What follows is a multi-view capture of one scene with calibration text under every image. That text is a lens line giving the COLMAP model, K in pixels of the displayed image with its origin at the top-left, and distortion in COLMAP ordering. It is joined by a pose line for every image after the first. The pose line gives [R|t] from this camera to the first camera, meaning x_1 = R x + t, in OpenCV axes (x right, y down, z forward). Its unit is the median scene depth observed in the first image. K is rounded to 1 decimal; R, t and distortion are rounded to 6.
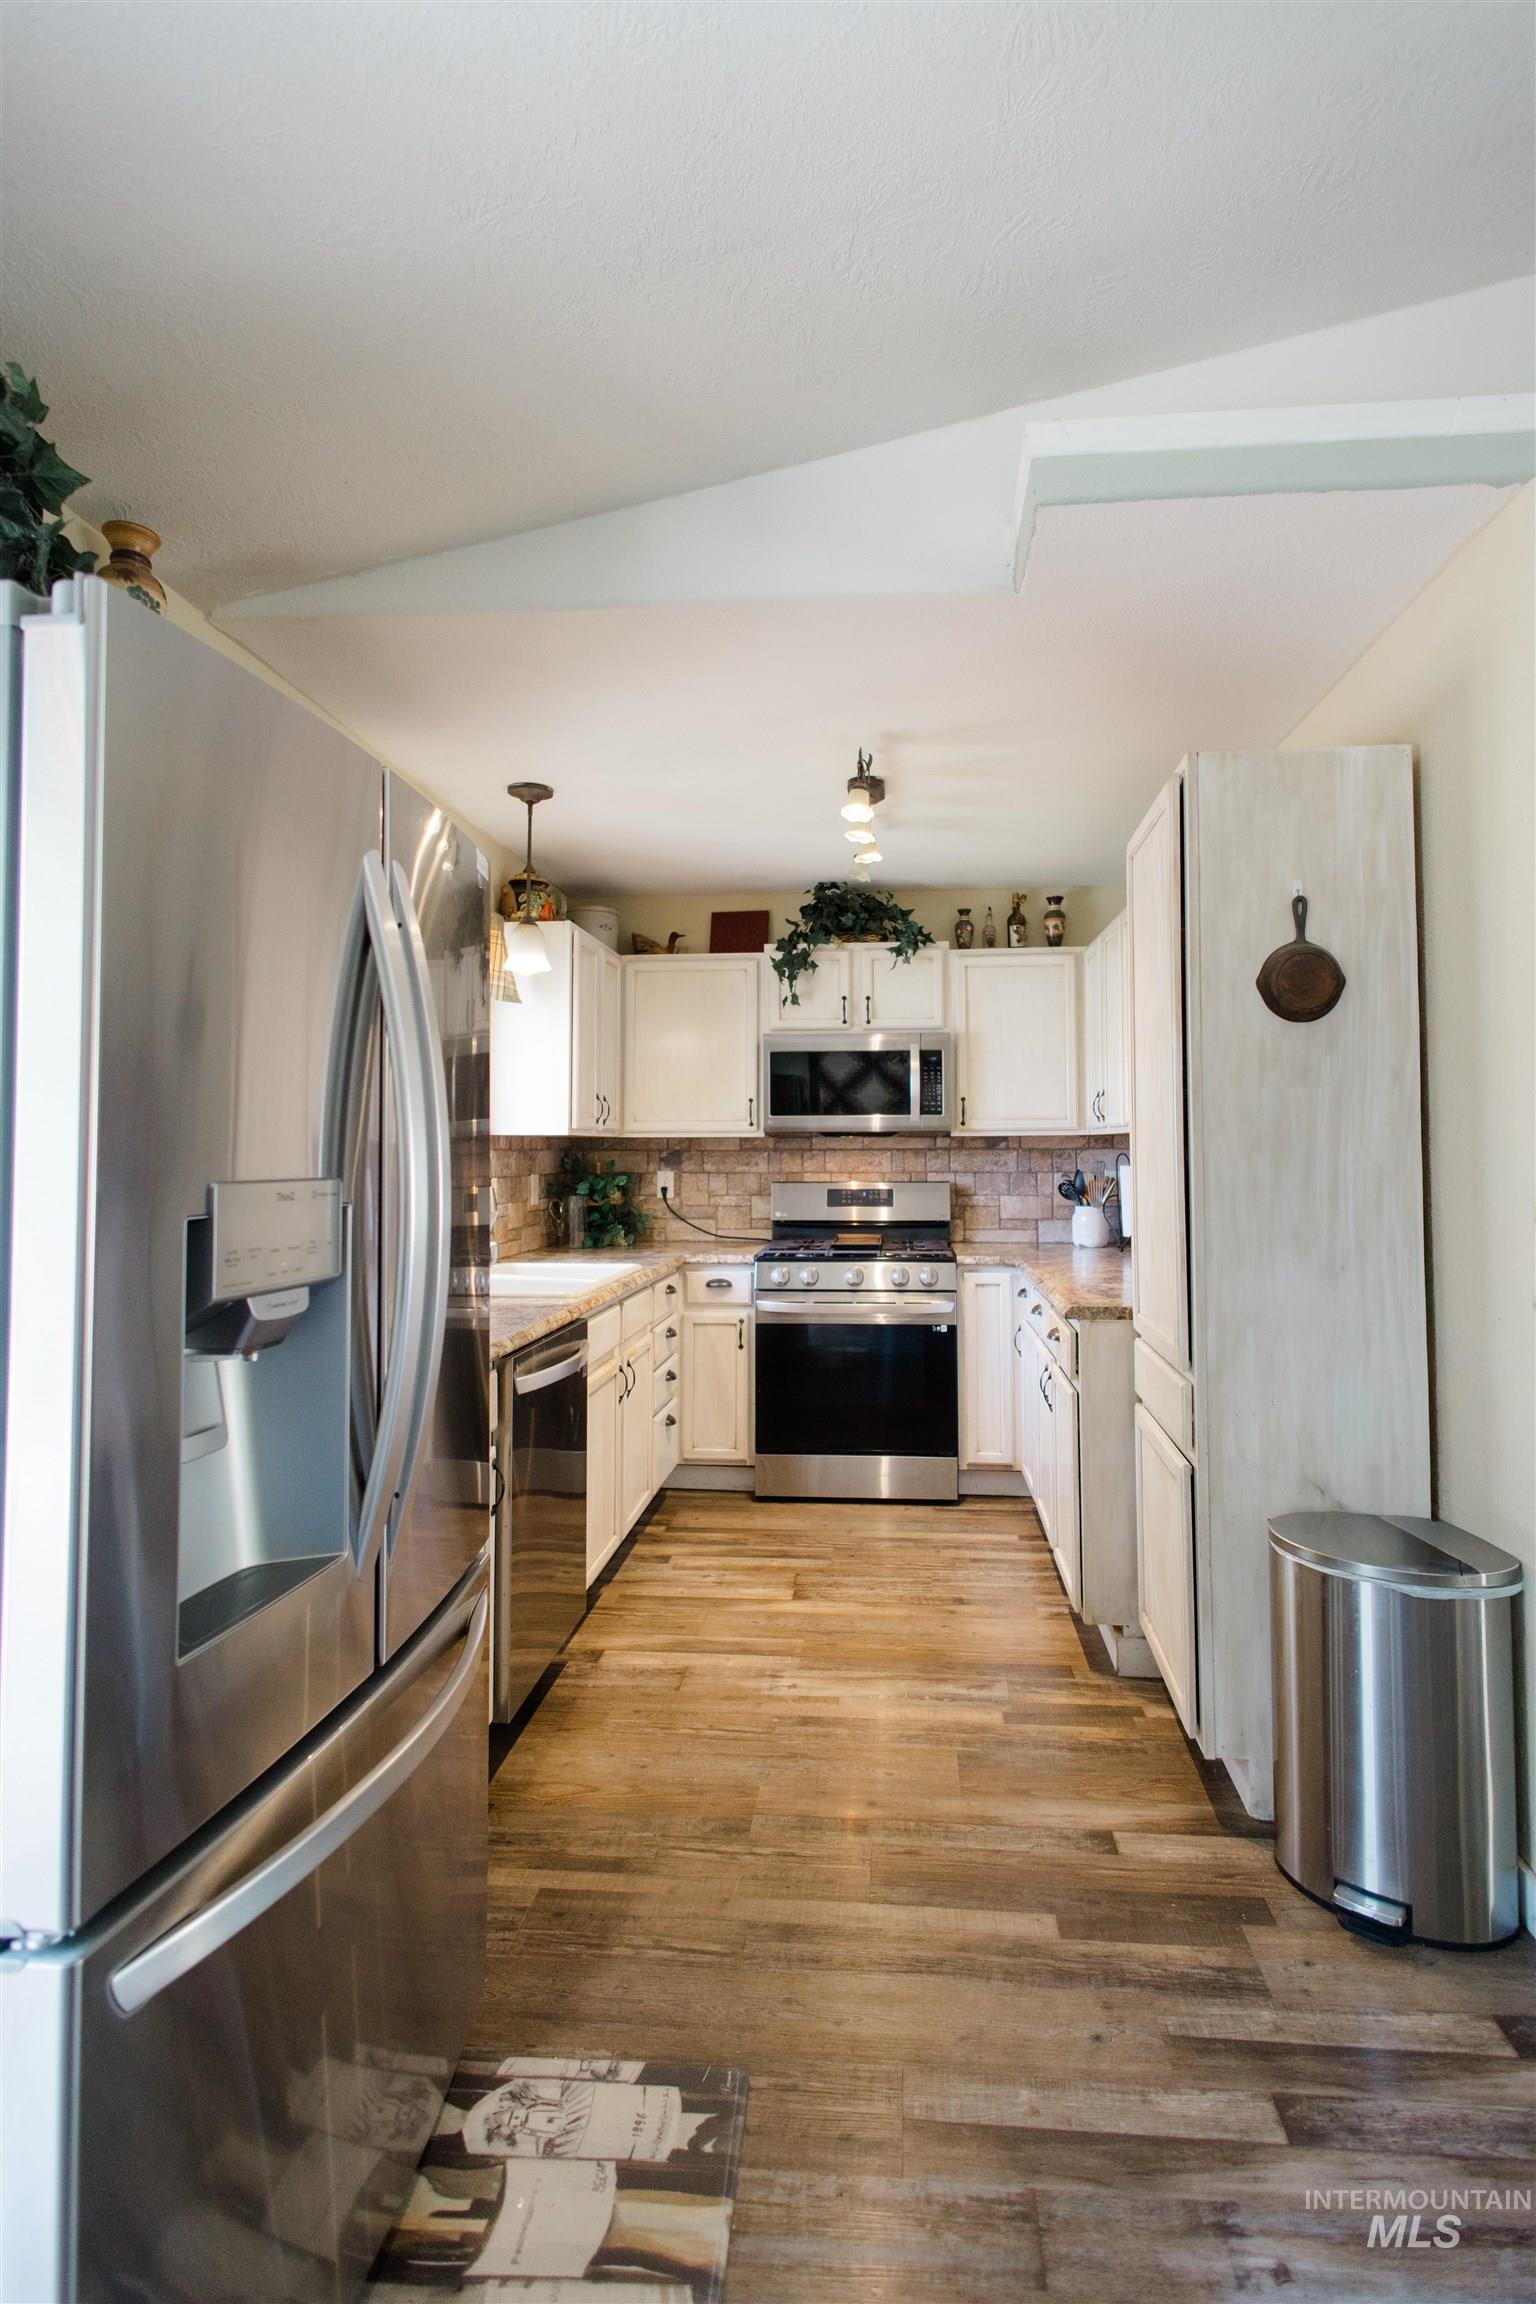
lens RADIAL K [[1165.7, 0, 807.6], [0, 1165.7, 1108.0], [0, 0, 1]] dist [0.013754, -0.006532]
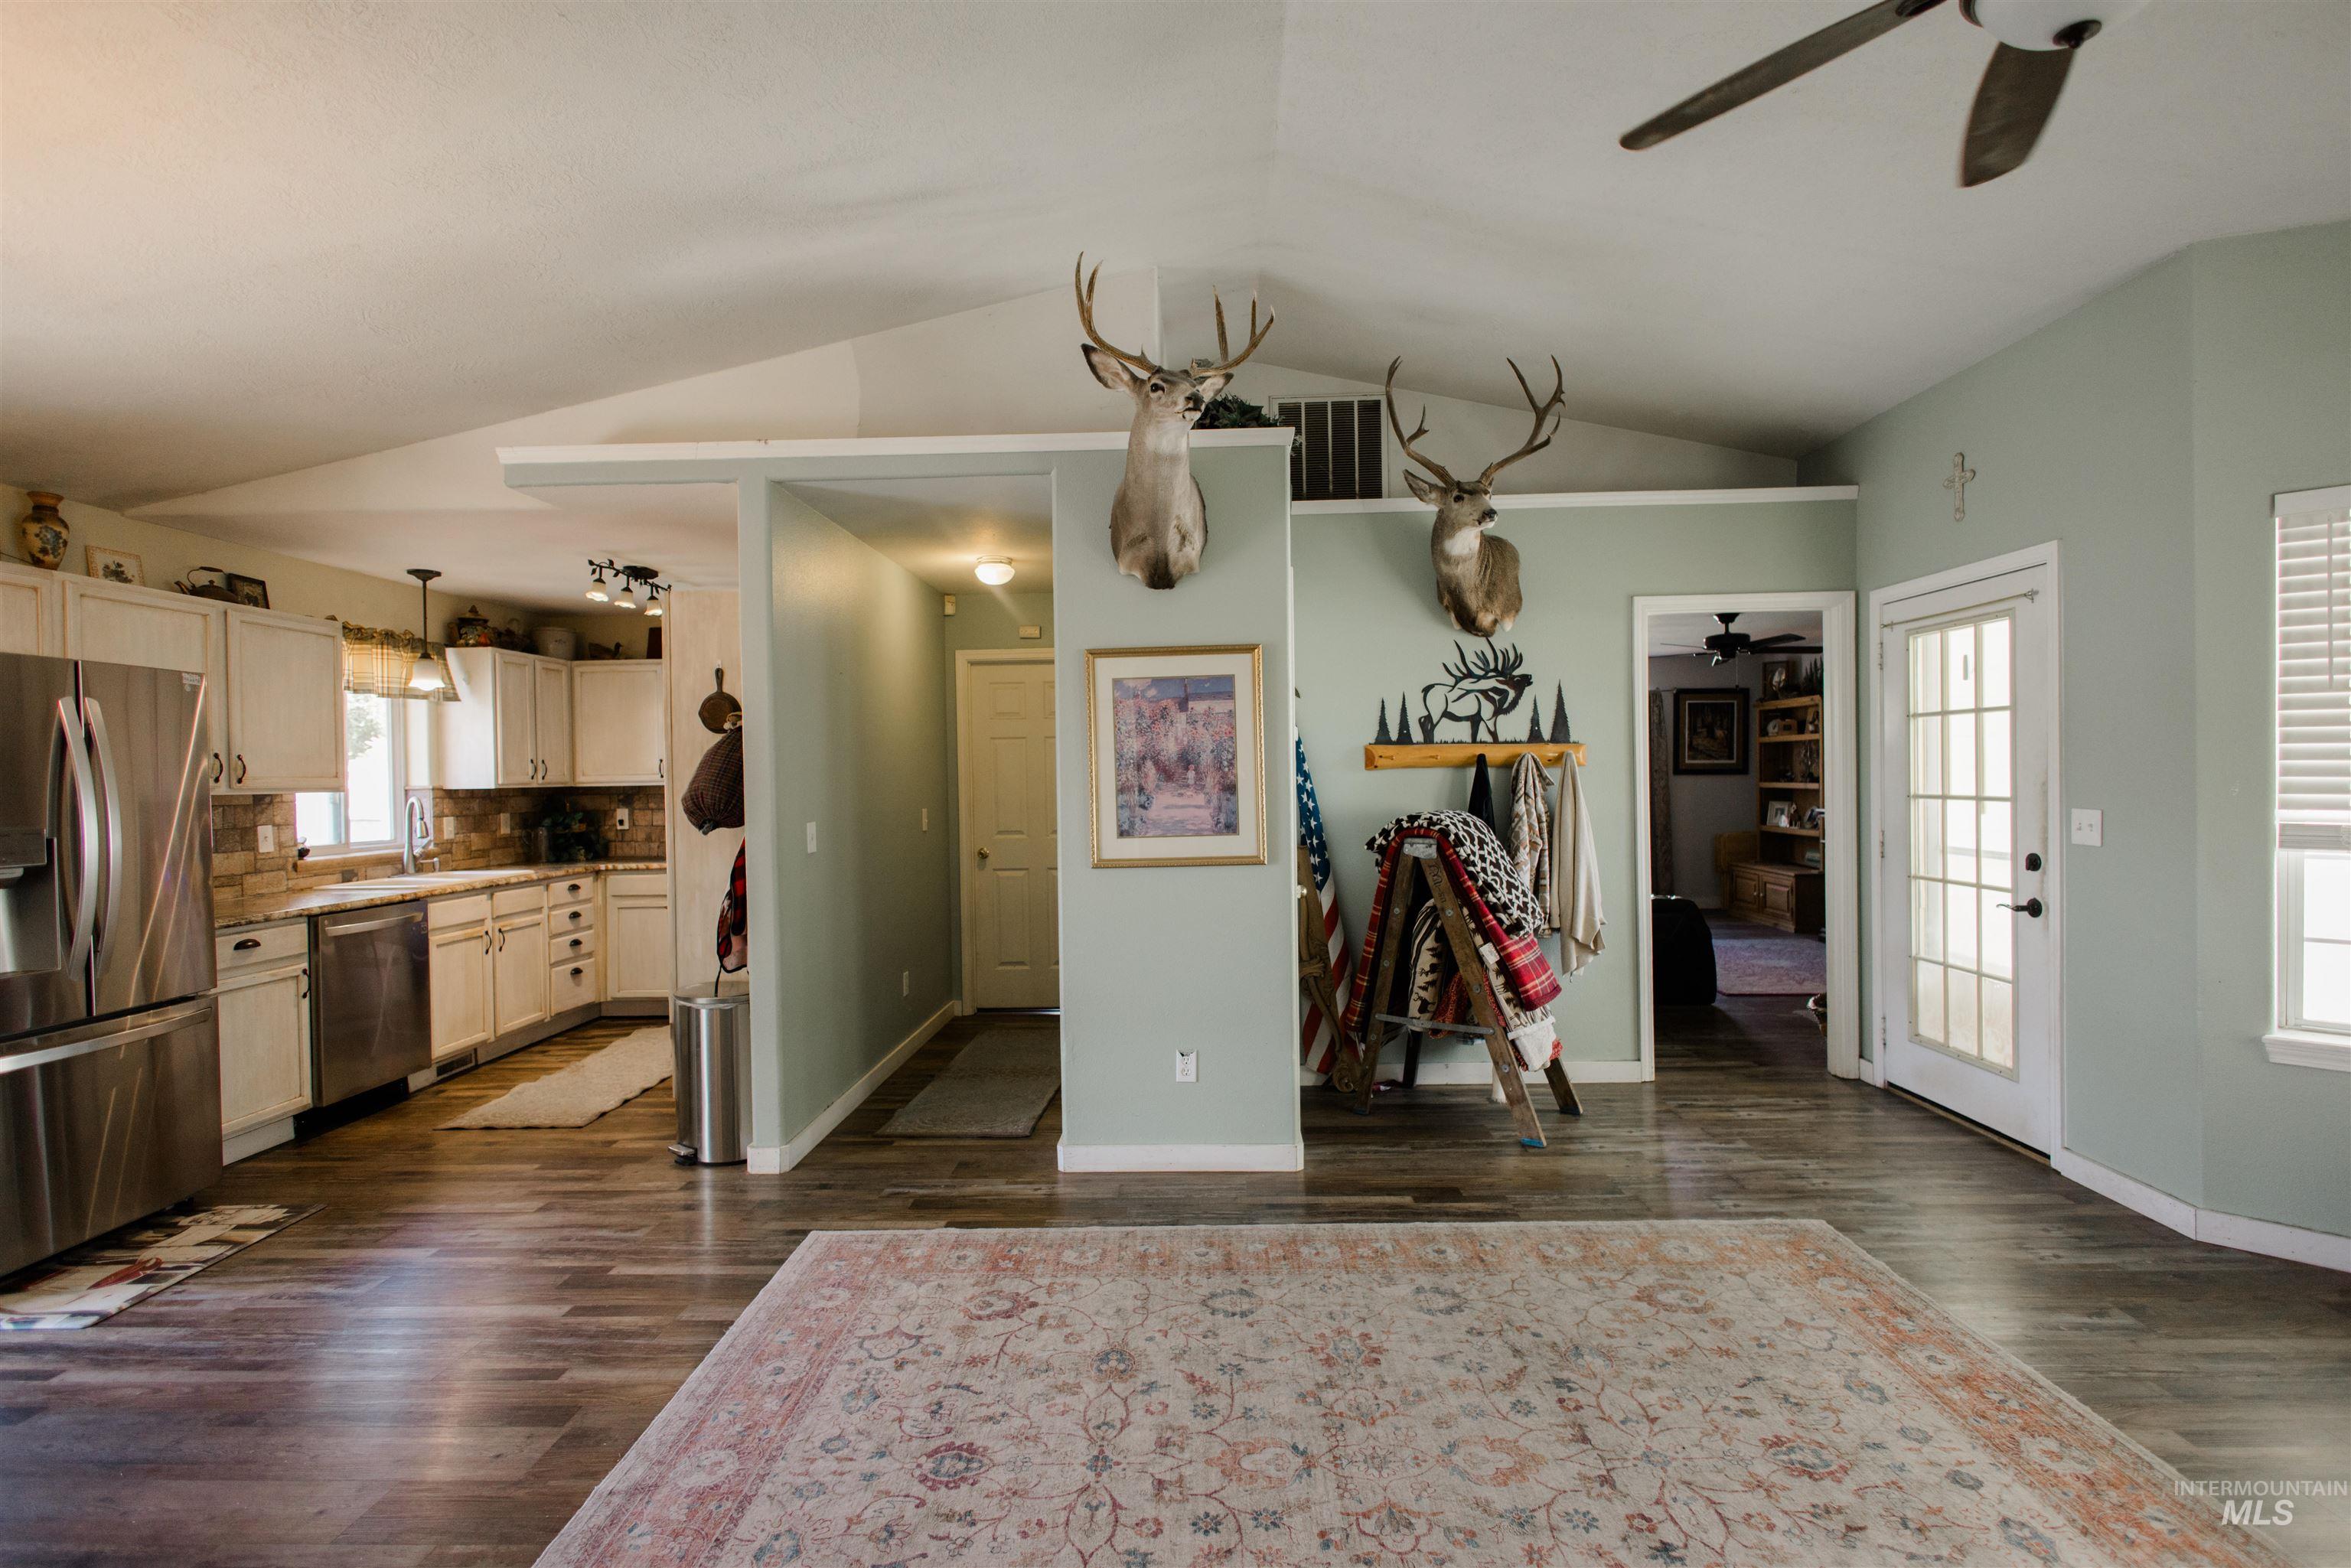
lens RADIAL K [[1101.8, 0, 1183.6], [0, 1101.8, 790.2], [0, 0, 1]] dist [0.014061, -0.006015]
pose [[0.998223, -0.017316, 0.057013, 0.534472], [0.014433, 0.998615, 0.050591, -0.030195], [-0.057810, -0.049679, 0.997091, -0.436219]]
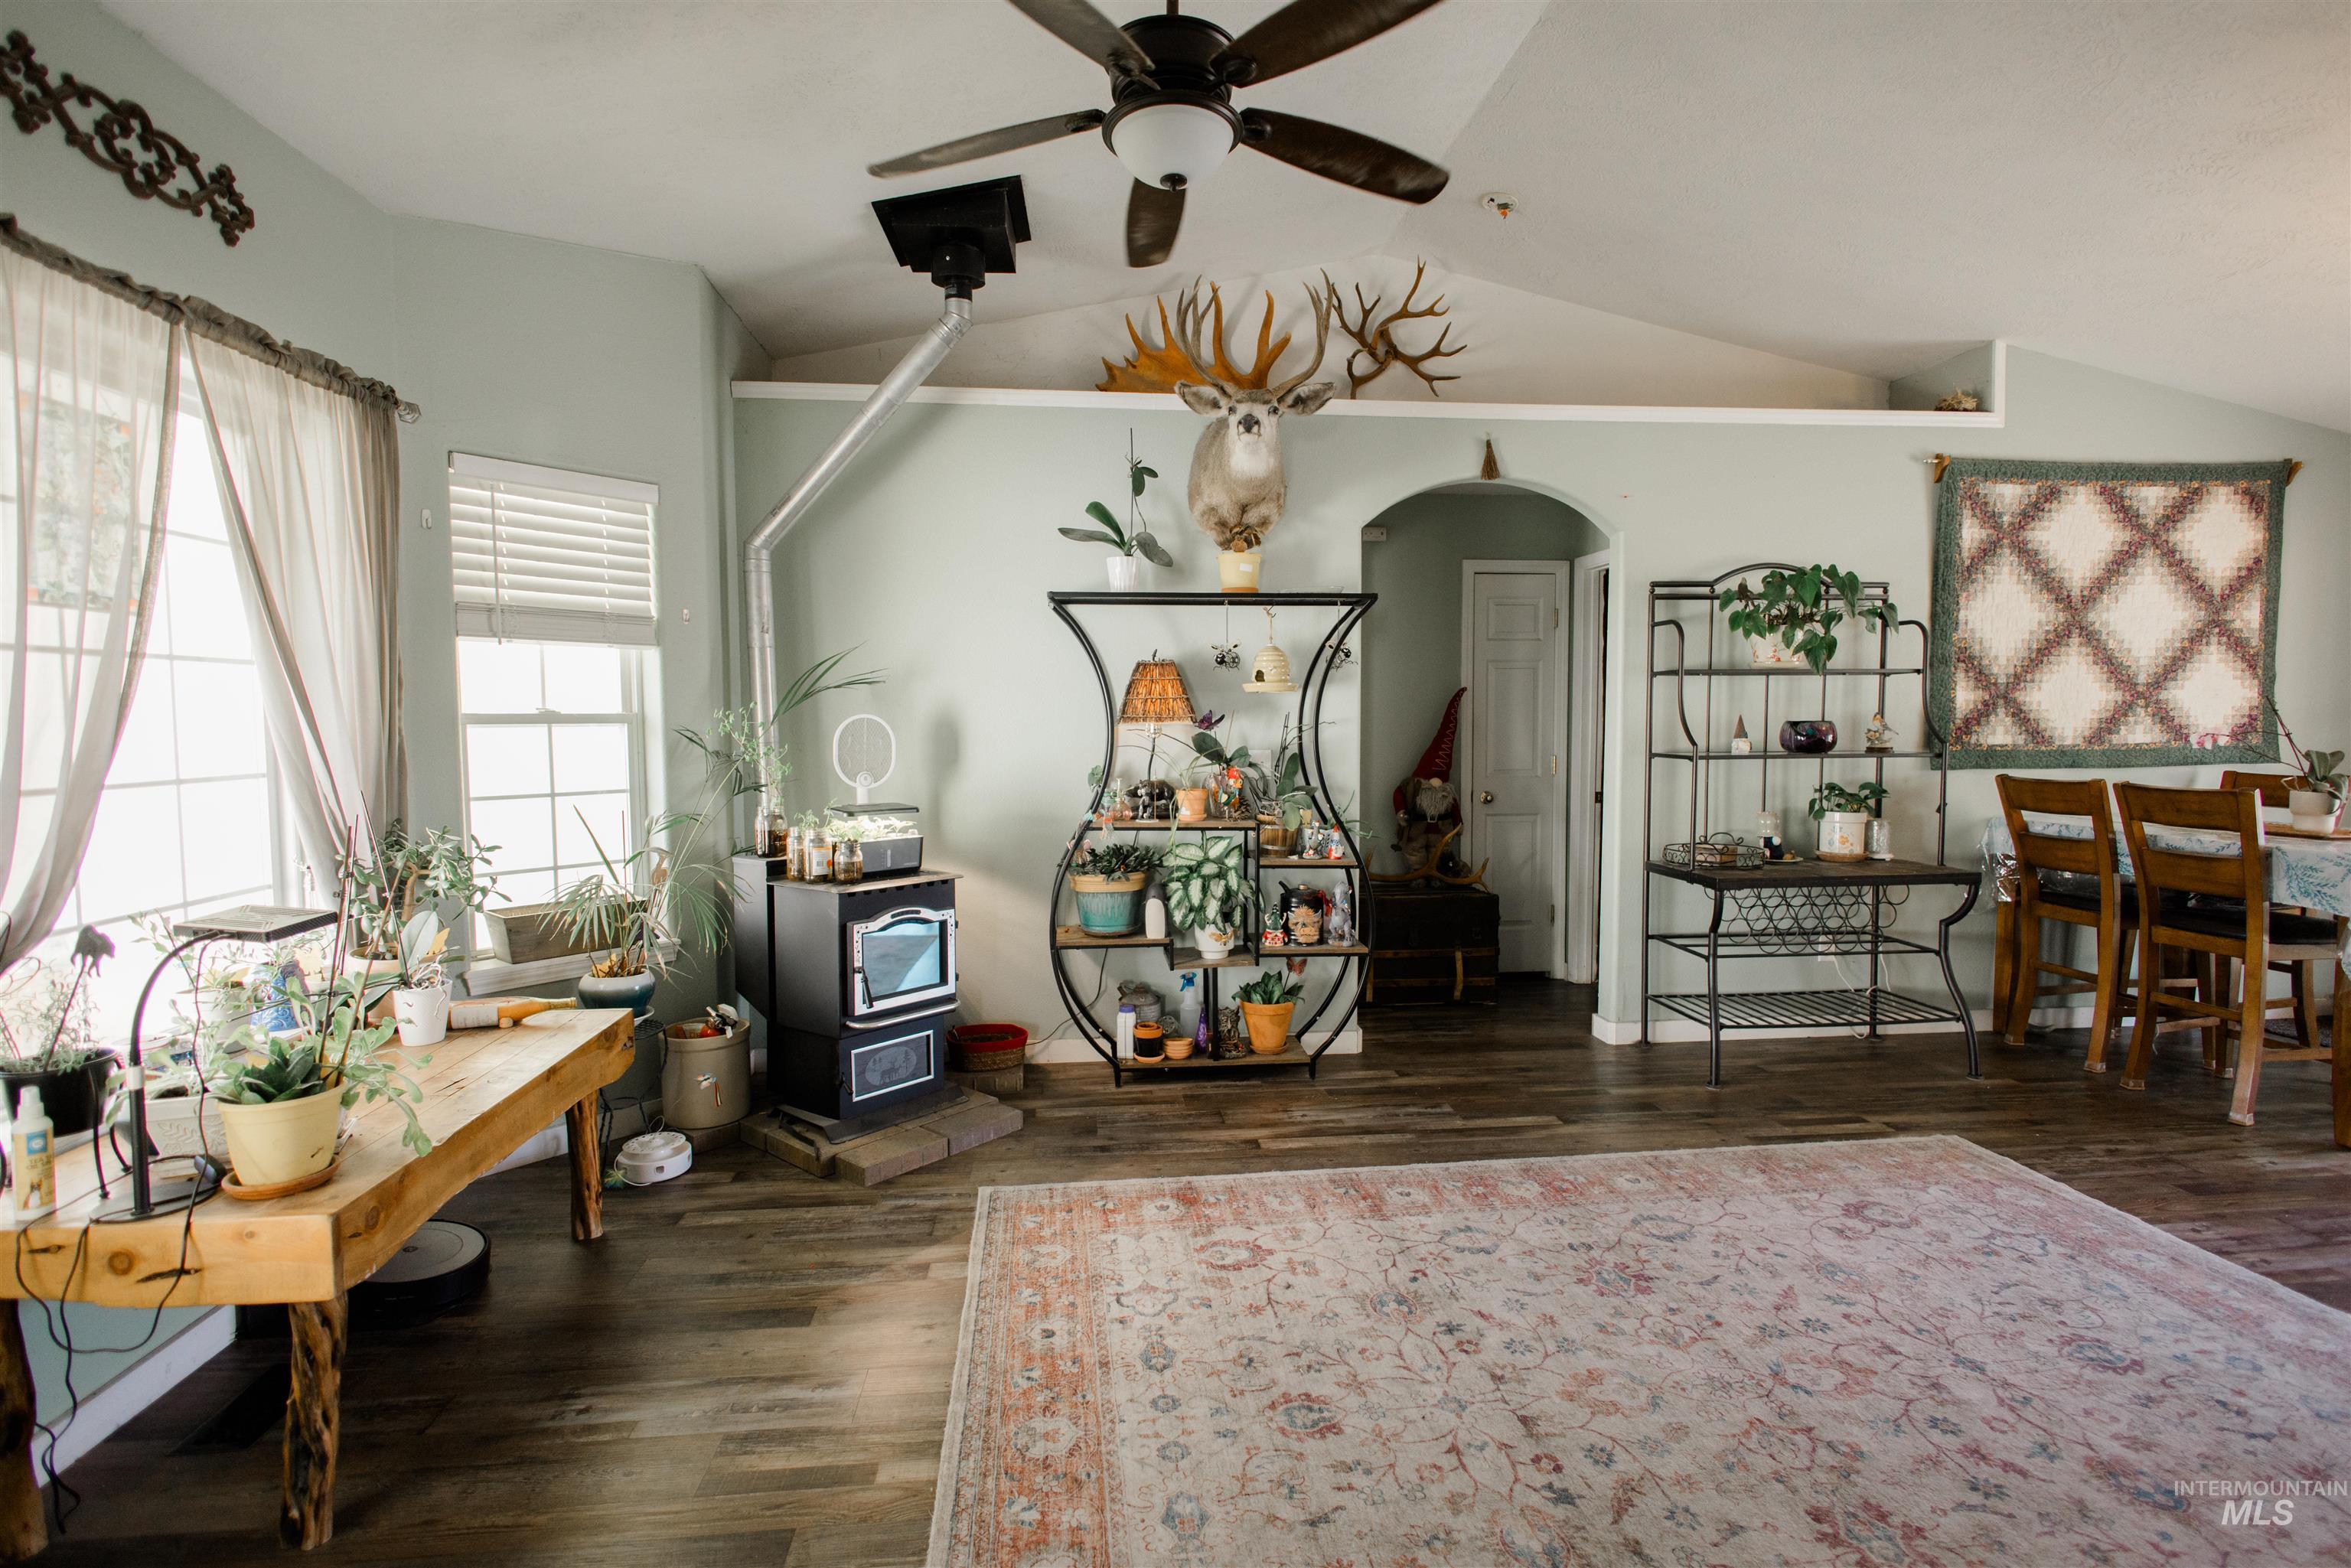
lens RADIAL K [[1125.2, 0, 1182.5], [0, 1125.2, 783.3], [0, 0, 1]] dist [0.003534, 0.000236]
pose [[-0.982339, 0.015285, -0.186483, 0.944612], [0.010818, 0.999630, 0.024944, 0.008093], [0.186796, 0.022486, -0.982141, 0.428761]]
